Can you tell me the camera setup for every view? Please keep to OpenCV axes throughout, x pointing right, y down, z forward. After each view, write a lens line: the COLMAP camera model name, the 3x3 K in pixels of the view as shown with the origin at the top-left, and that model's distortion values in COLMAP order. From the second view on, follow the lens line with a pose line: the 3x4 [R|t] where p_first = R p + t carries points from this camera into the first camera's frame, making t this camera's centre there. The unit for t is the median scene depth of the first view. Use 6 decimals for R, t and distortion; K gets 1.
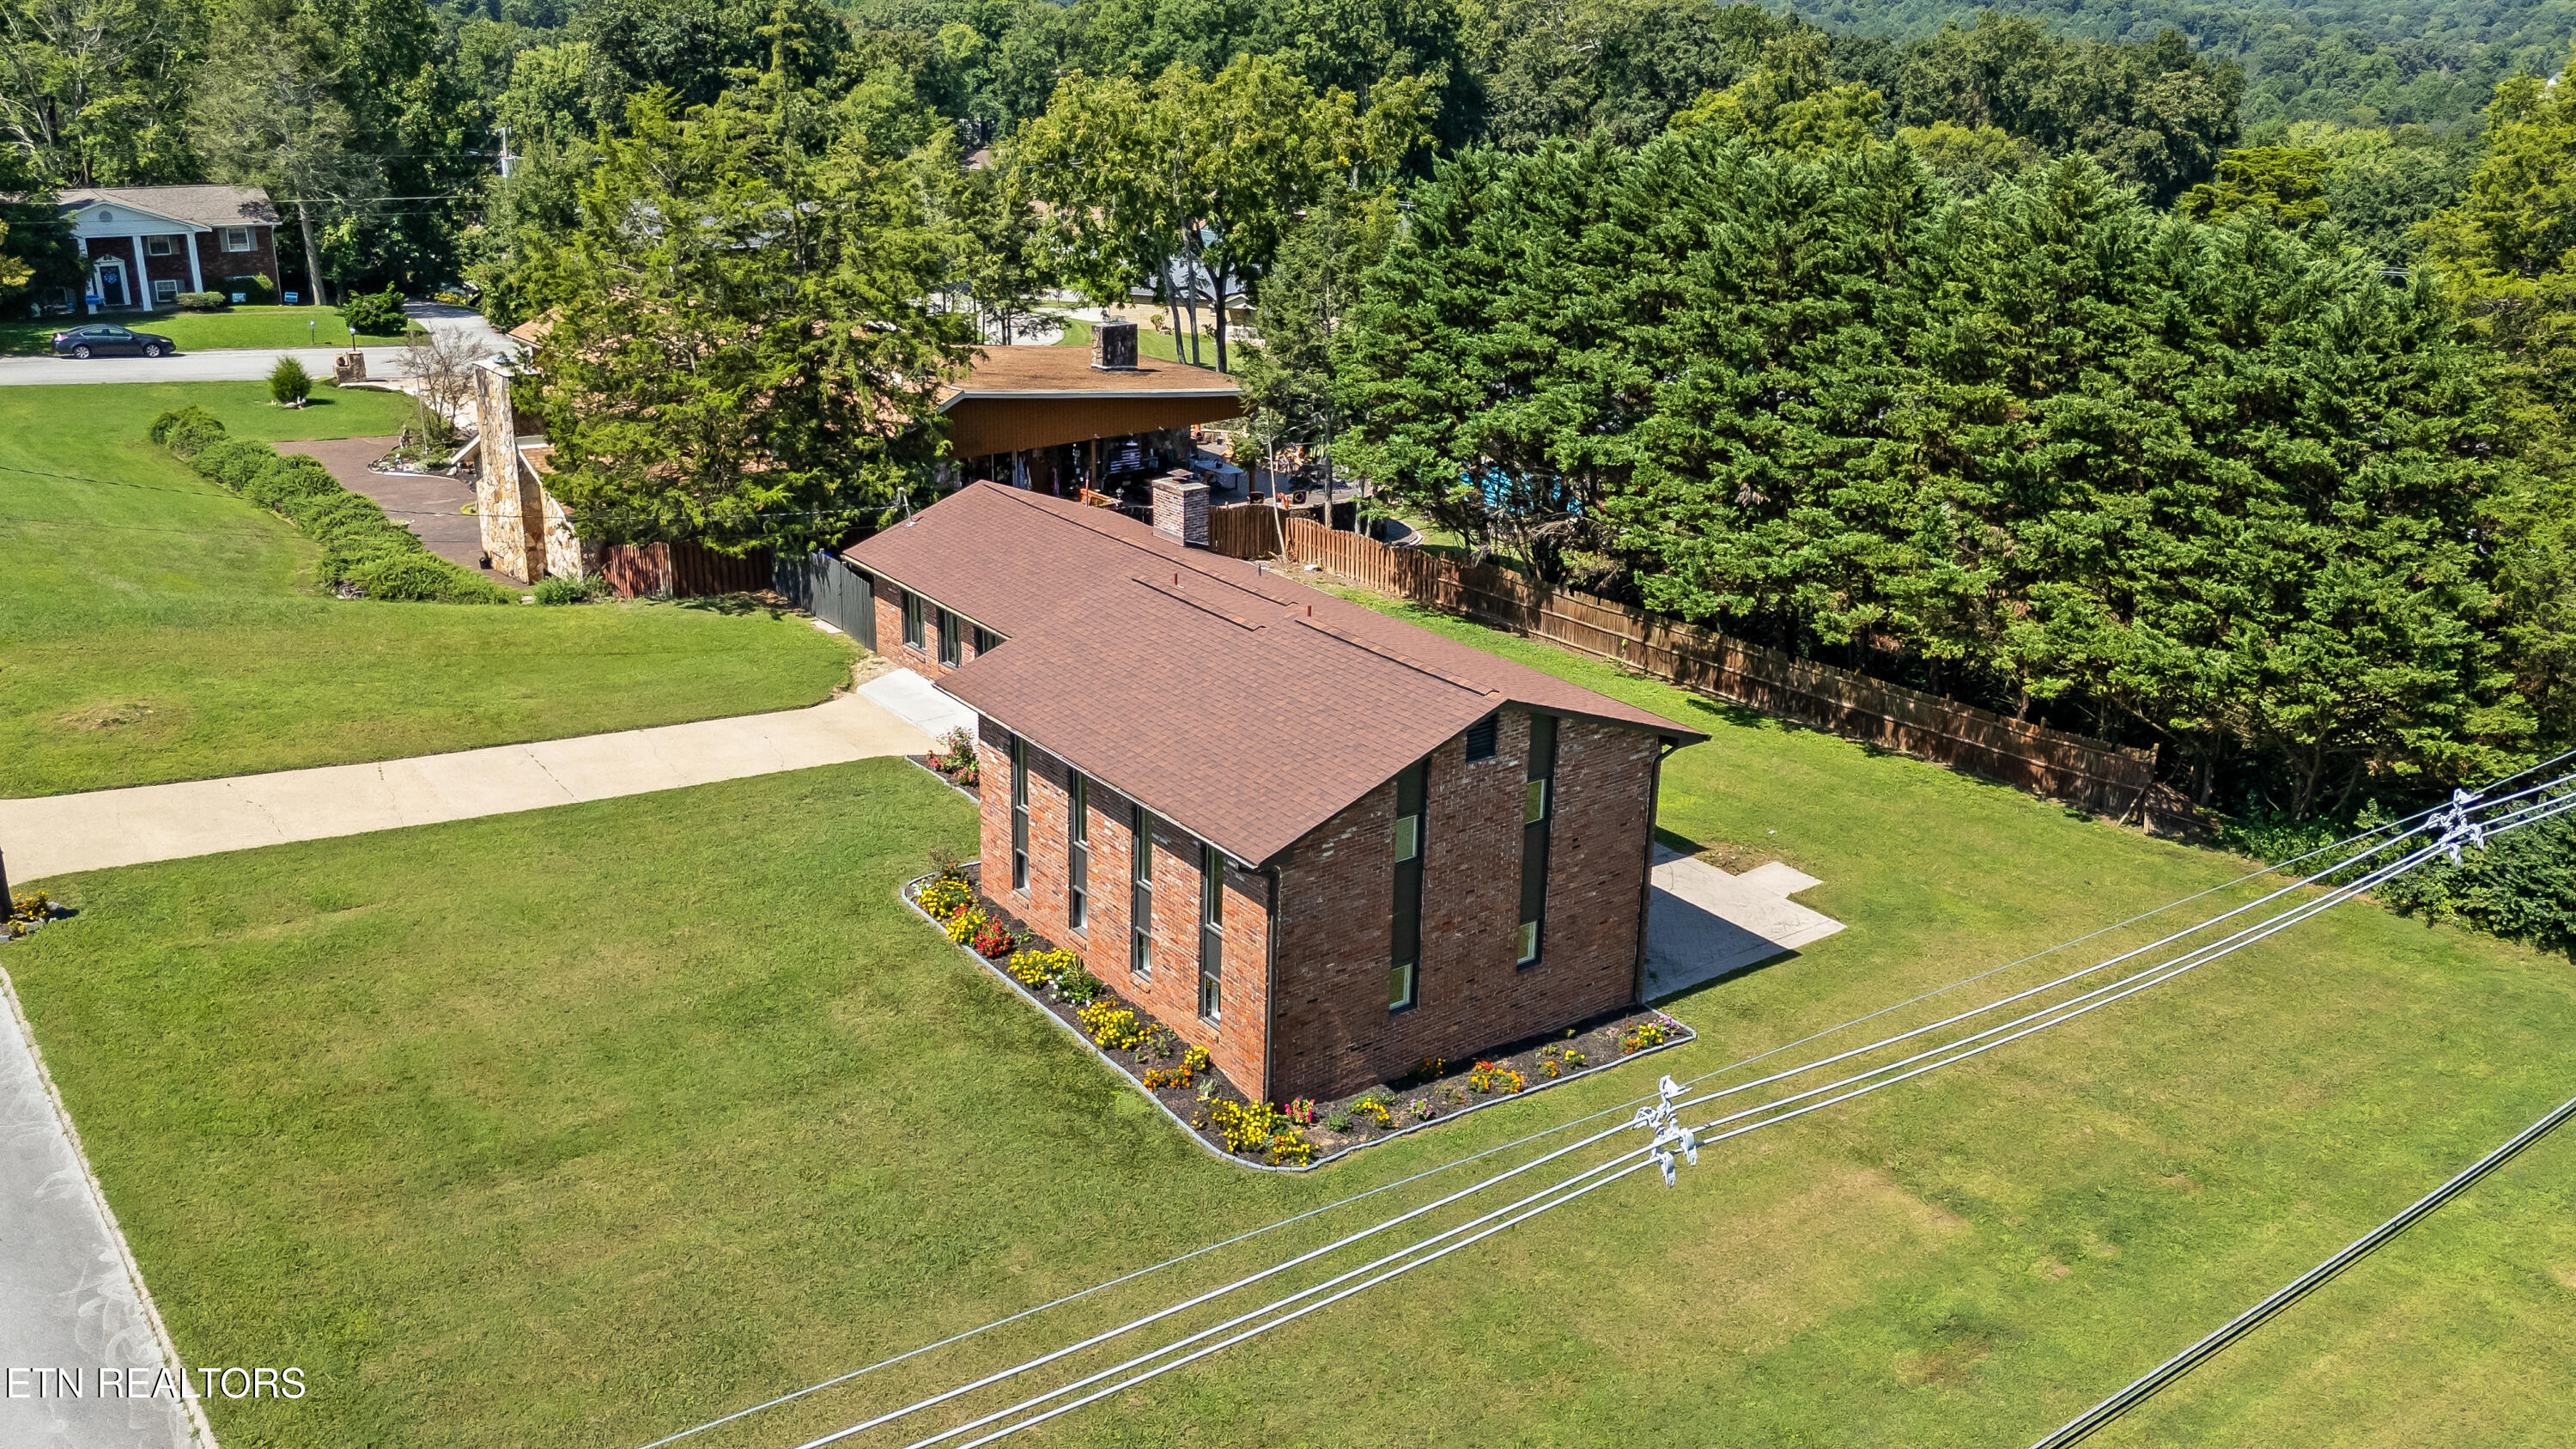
lens RADIAL K [[1967.4, 0, 1129.8], [0, 1967.4, 728.3], [0, 0, 1]] dist [0.066090, -0.078153]
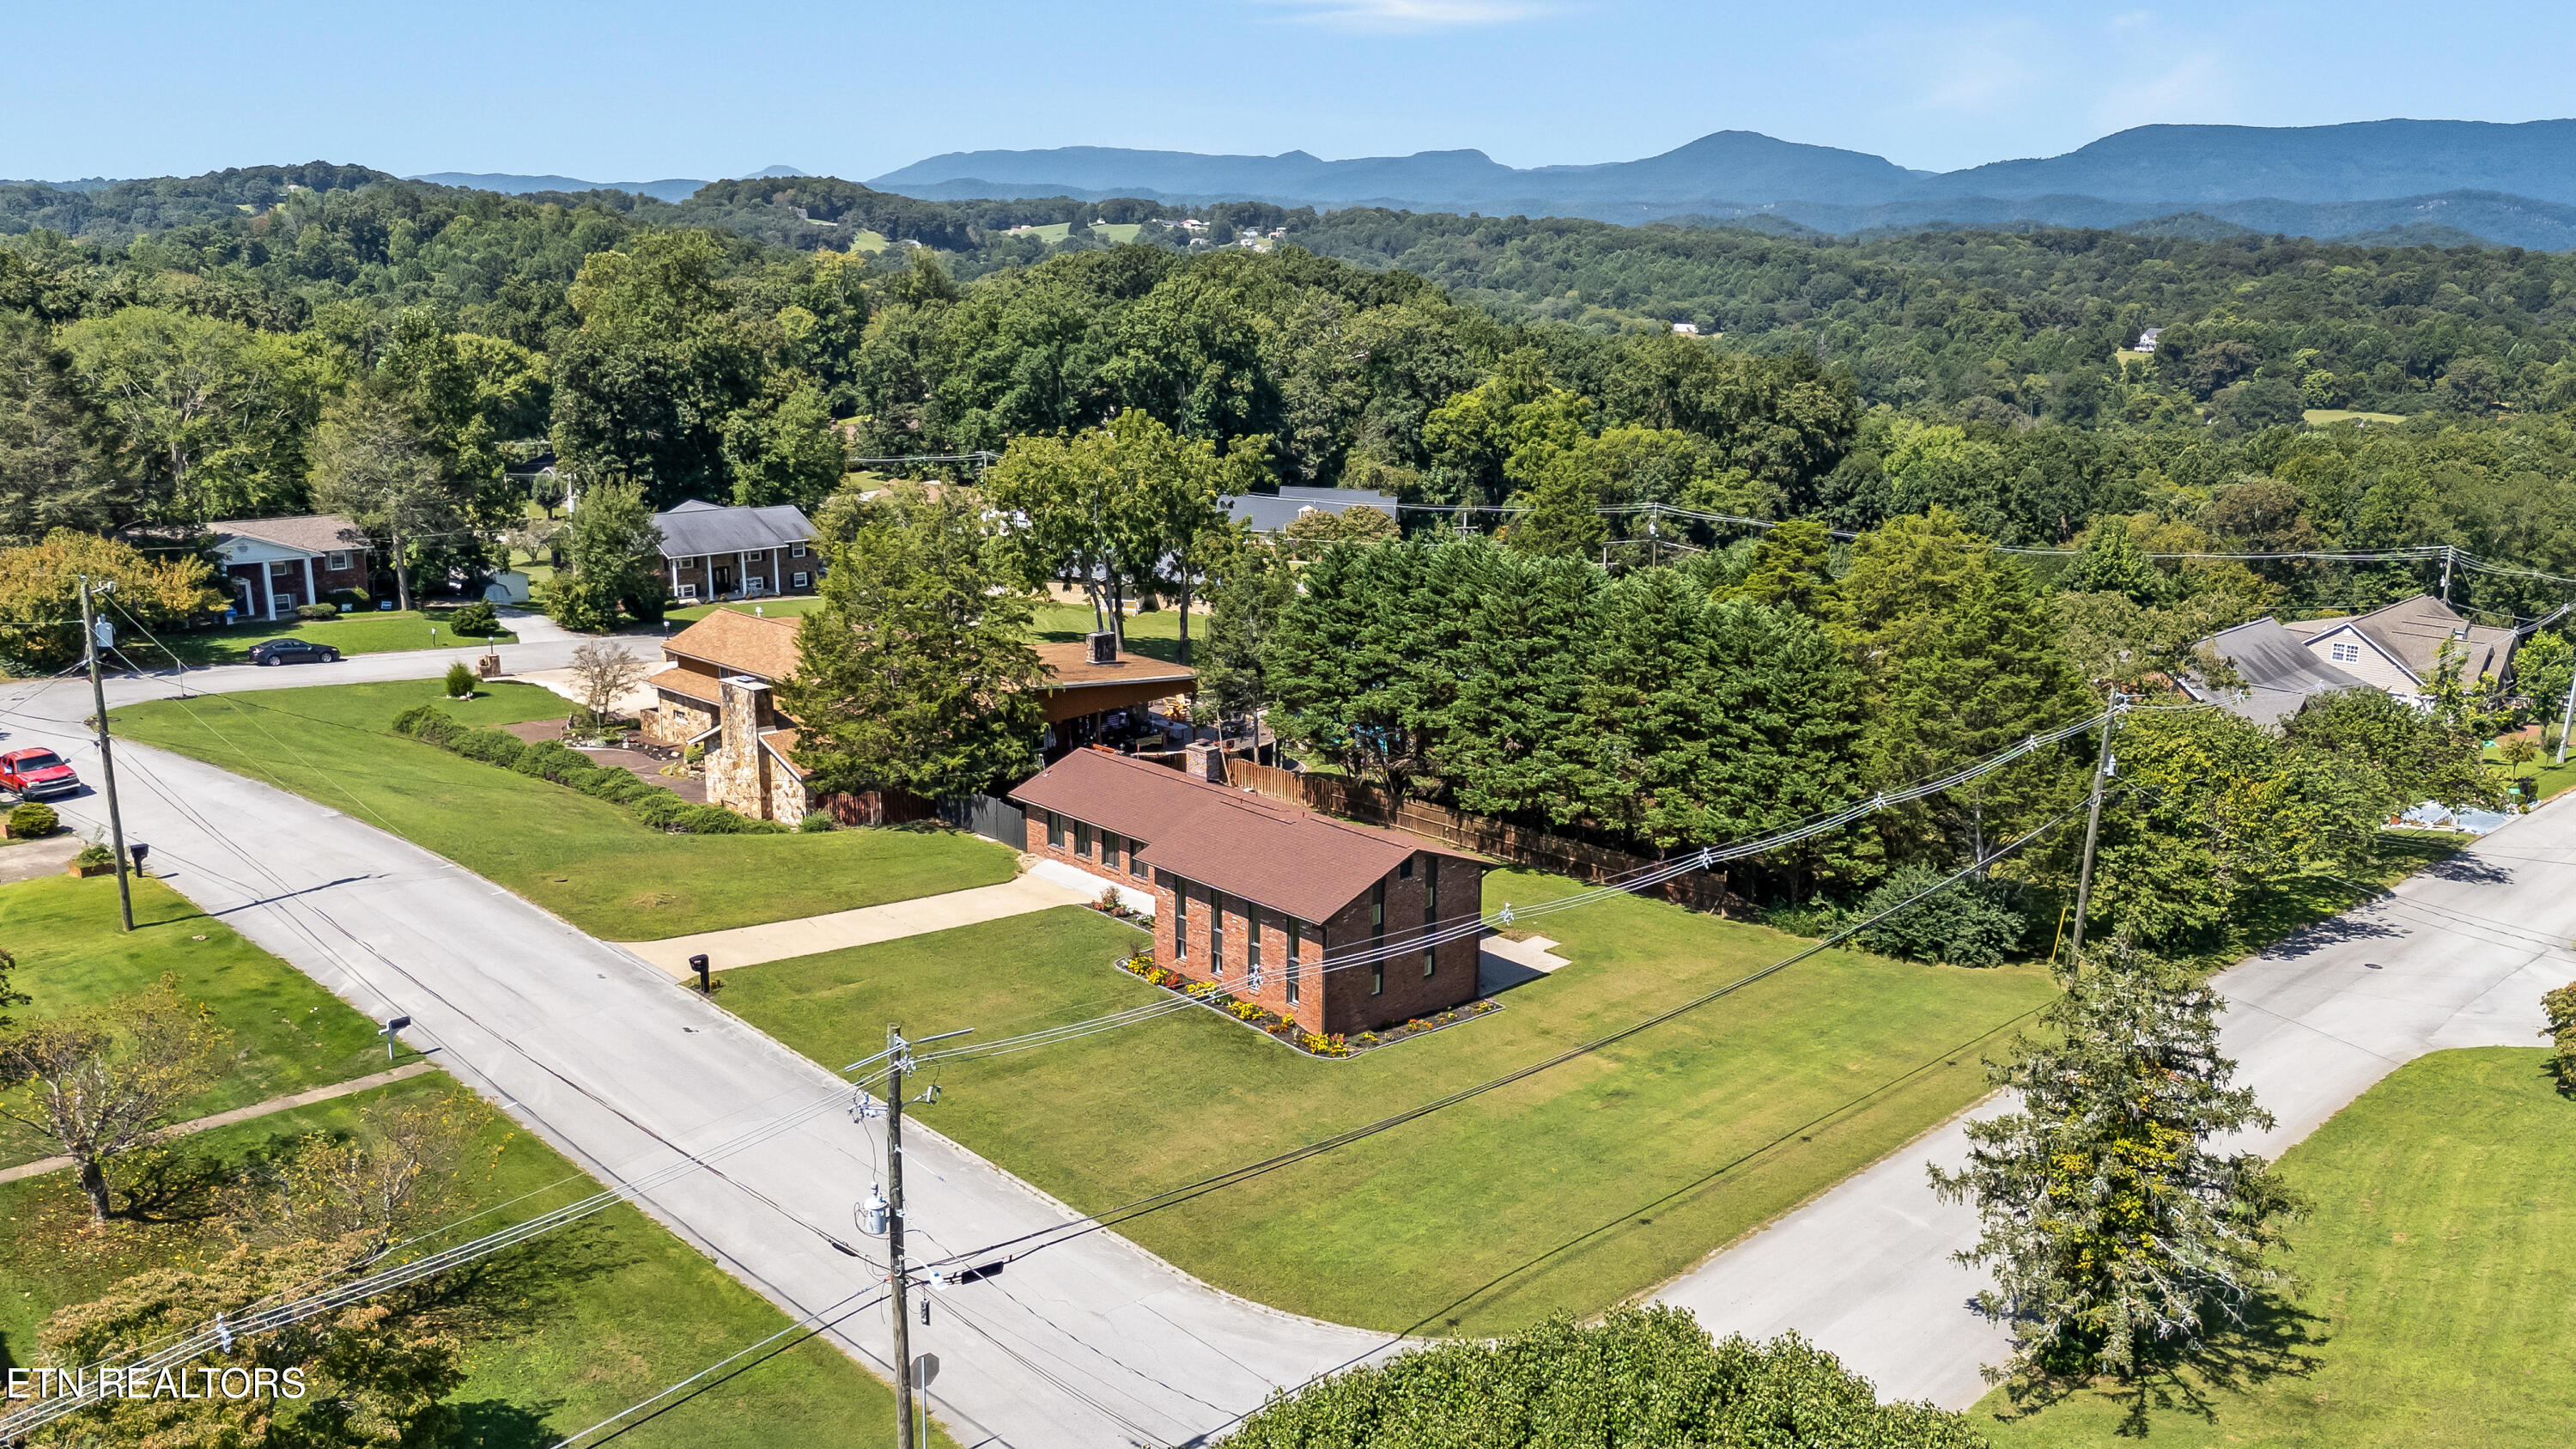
lens RADIAL K [[1959.2, 0, 1288.0], [0, 1959.2, 724.5], [0, 0, 1]] dist [0.107220, -0.148190]
pose [[0.981799, -0.029051, 0.187688, -0.216382], [0.049850, 0.993001, -0.107066, 0.044365], [-0.183264, 0.114474, 0.976376, -0.689978]]
